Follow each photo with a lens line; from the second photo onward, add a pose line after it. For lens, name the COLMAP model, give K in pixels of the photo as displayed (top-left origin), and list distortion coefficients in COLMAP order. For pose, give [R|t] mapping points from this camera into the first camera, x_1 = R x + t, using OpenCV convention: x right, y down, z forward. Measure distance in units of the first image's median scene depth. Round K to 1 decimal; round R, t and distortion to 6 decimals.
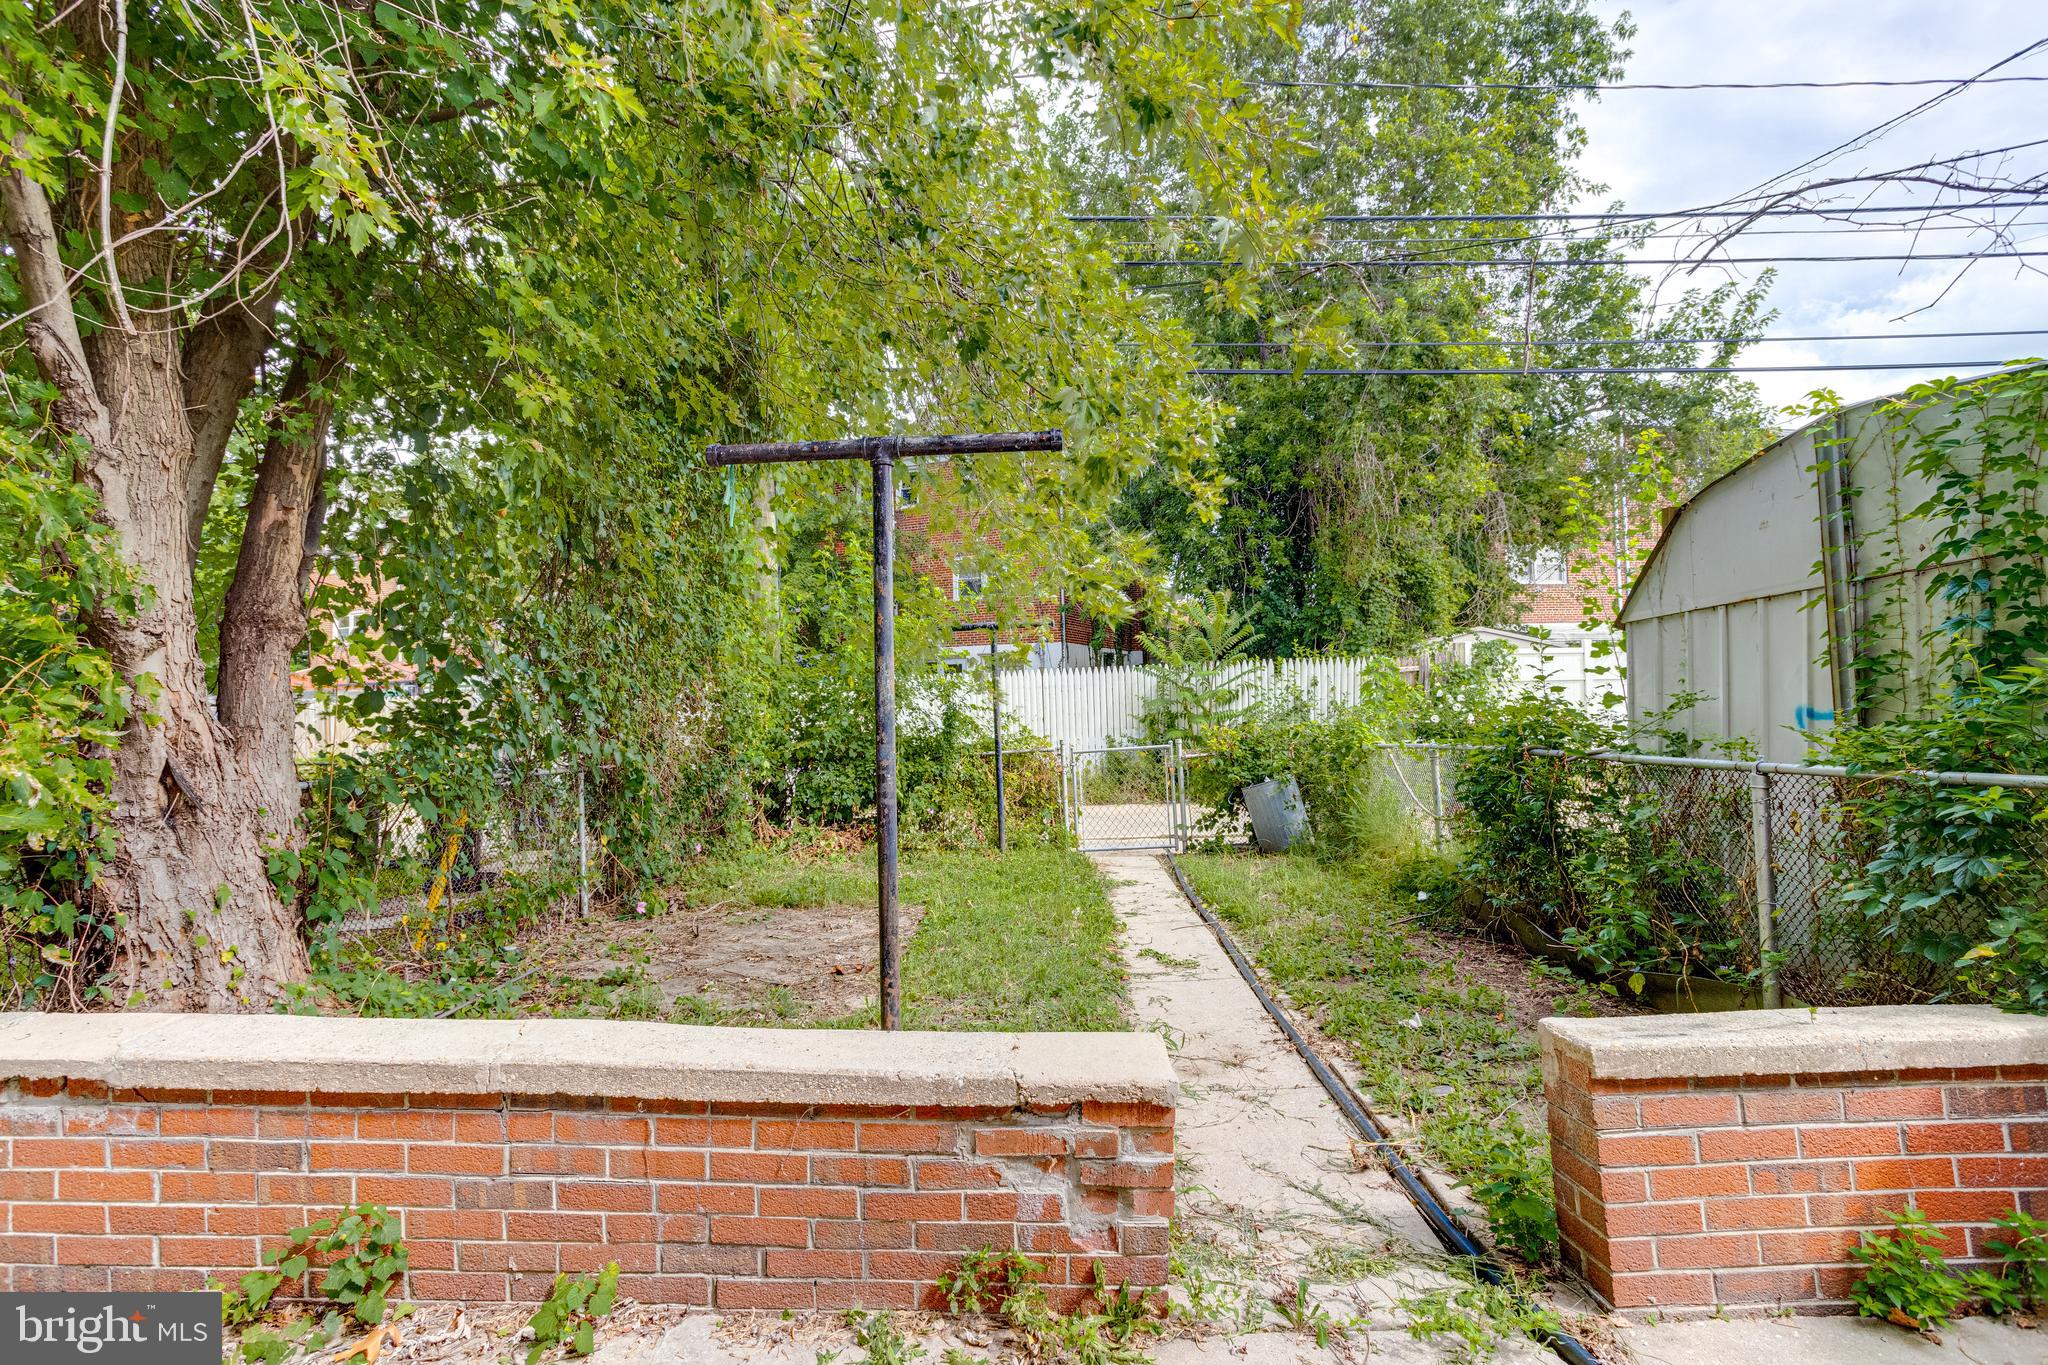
lens RADIAL K [[992.9, 0, 1023.5], [0, 992.9, 685.0], [0, 0, 1]] dist [-0.041836, 0.024504]
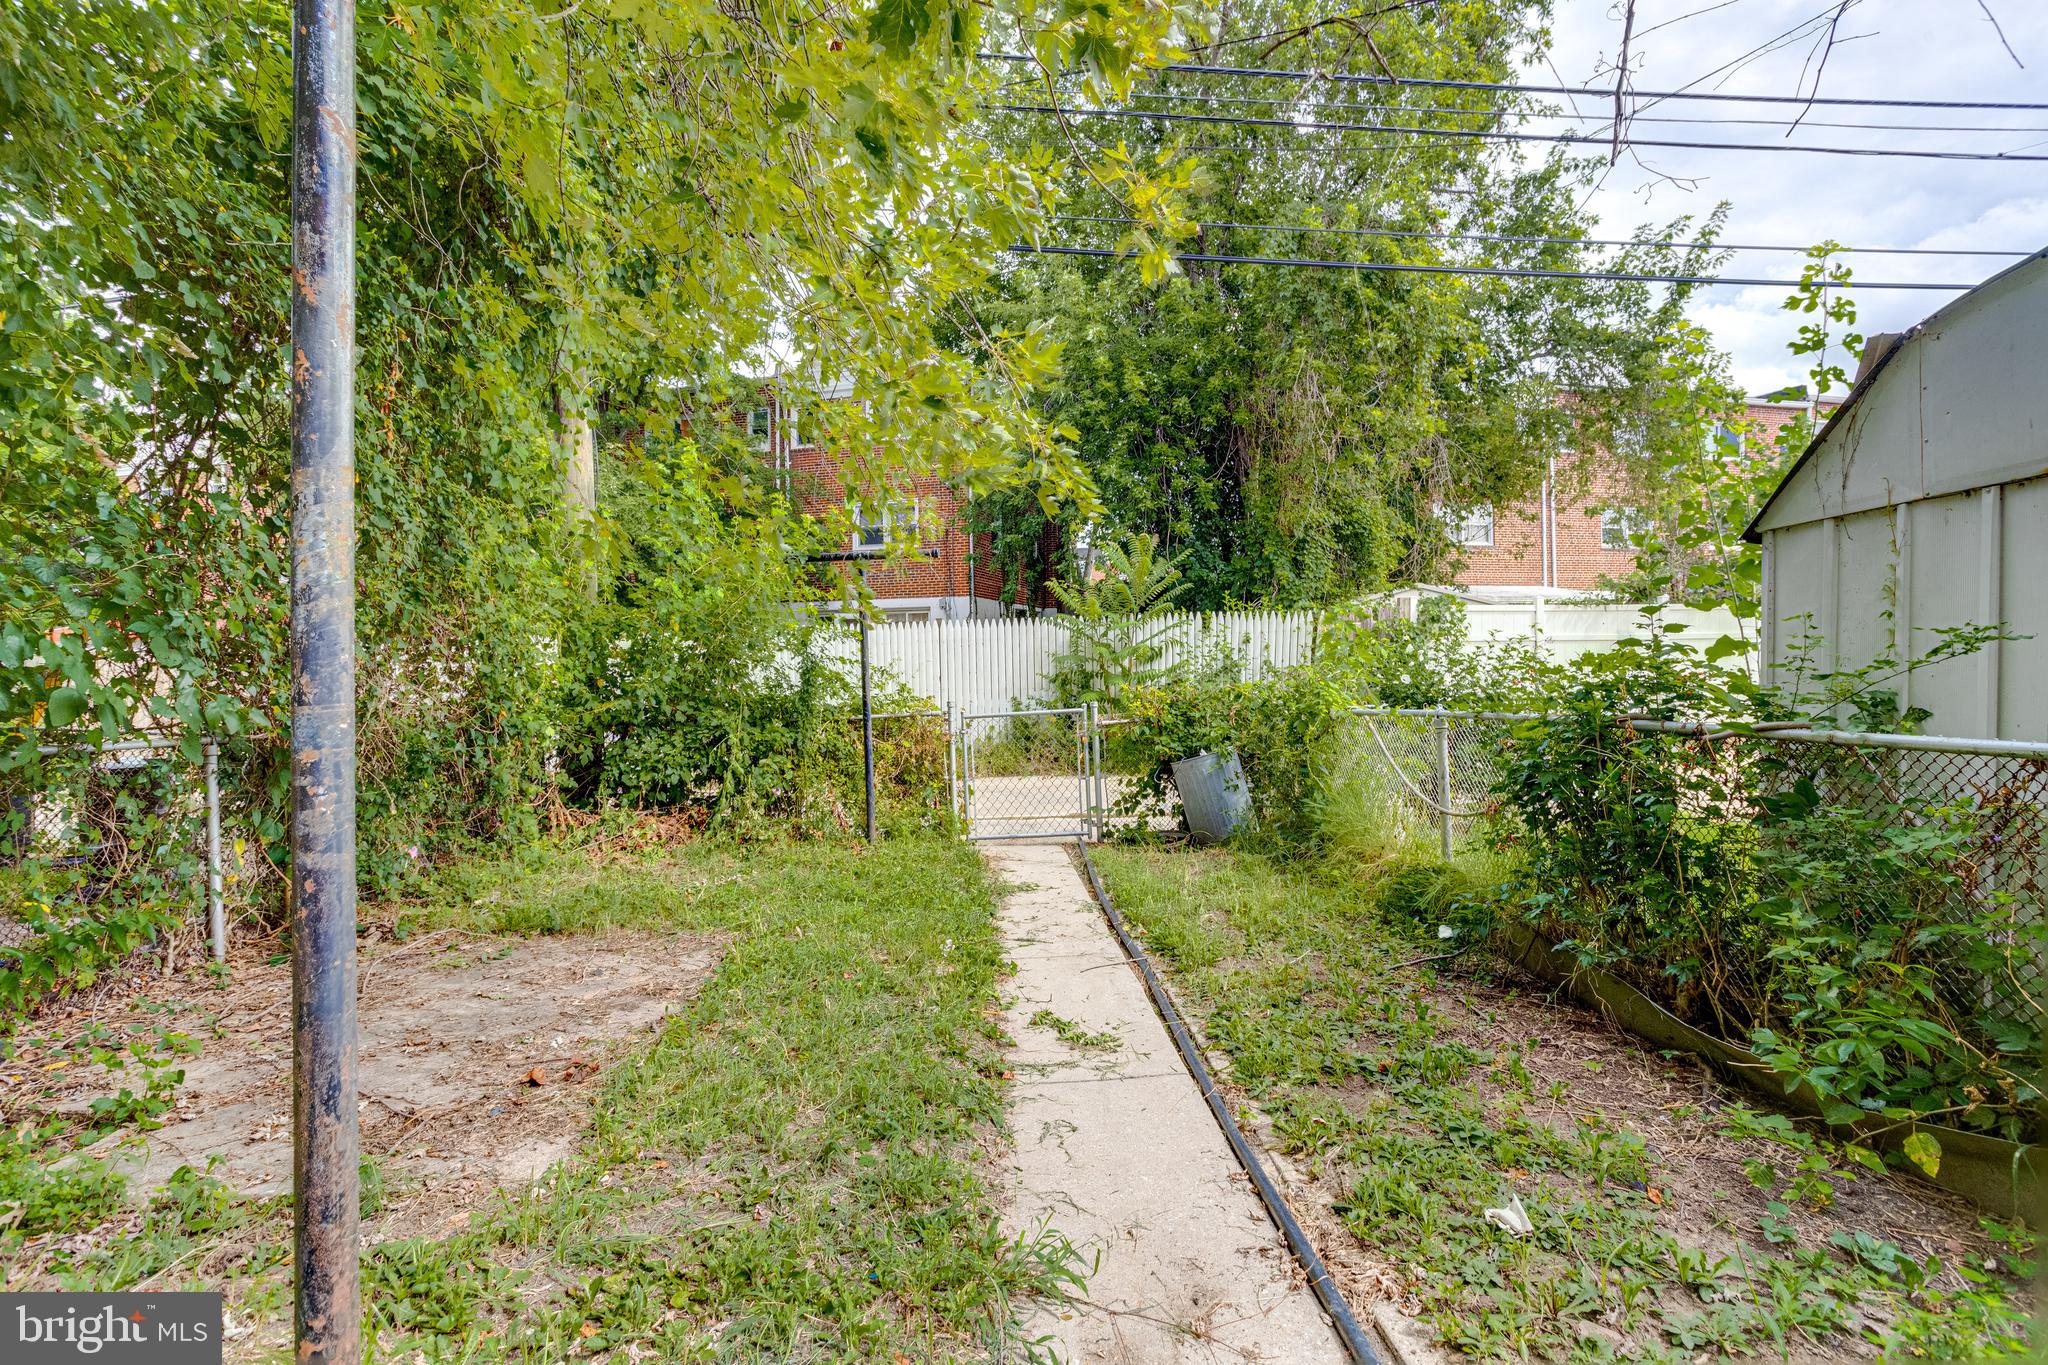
lens RADIAL K [[992.9, 0, 1023.7], [0, 992.9, 681.4], [0, 0, 1]] dist [-0.041836, 0.024504]
pose [[0.996406, 0.008276, 0.084302, 0.030366], [-0.011156, 0.999368, 0.033749, 0.011419], [-0.083969, -0.034568, 0.995869, 0.196215]]
